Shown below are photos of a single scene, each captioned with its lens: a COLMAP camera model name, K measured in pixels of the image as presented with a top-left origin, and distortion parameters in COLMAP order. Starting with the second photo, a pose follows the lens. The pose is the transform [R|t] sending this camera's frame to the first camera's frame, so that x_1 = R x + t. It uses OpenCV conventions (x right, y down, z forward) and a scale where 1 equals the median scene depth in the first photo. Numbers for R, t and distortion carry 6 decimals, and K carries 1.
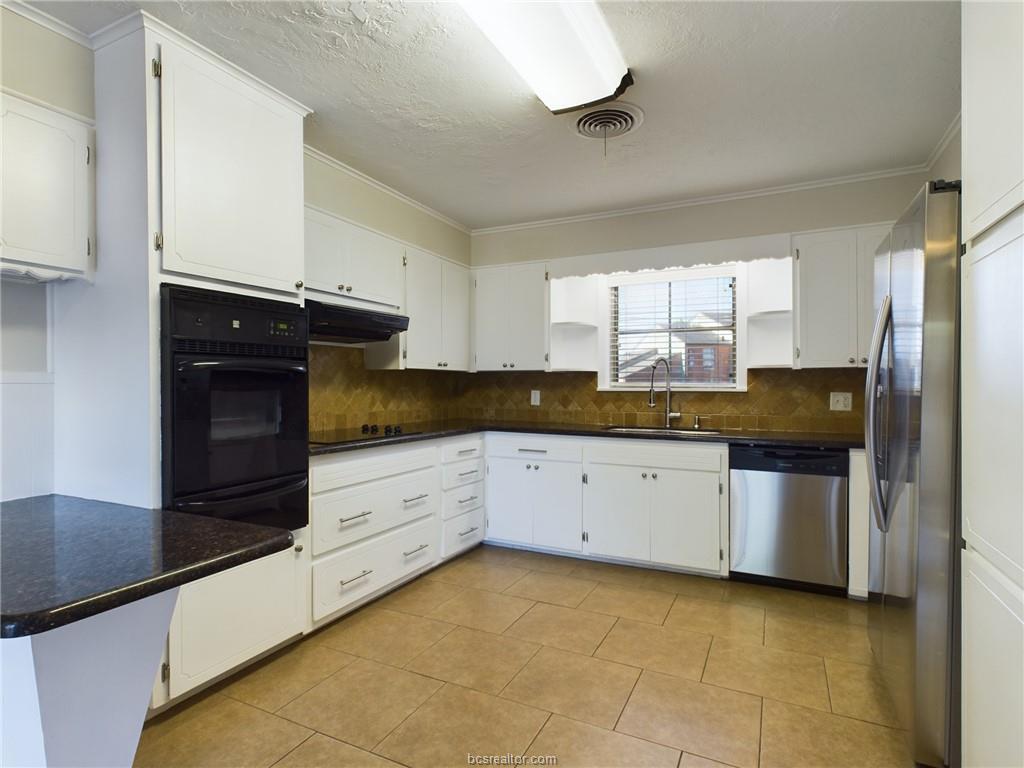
lens RADIAL K [[538.2, 0, 512.0], [0, 538.2, 384.0], [0, 0, 1]] dist [-0.000051, 0.000126]
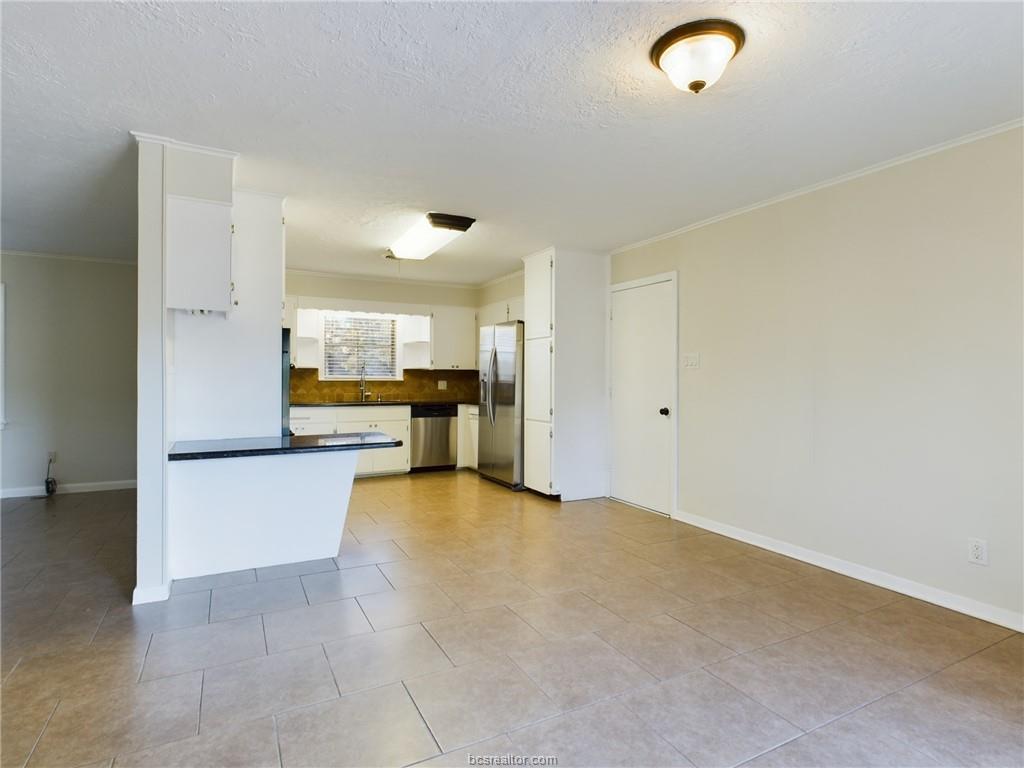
lens RADIAL K [[538.2, 0, 512.0], [0, 538.2, 384.0], [0, 0, 1]] dist [-0.000051, 0.000126]
pose [[0.578575, -0.007999, 0.815590, -0.944893], [-0.005279, 0.999894, 0.013552, -0.002053], [-0.815612, -0.012146, 0.578472, -0.450642]]
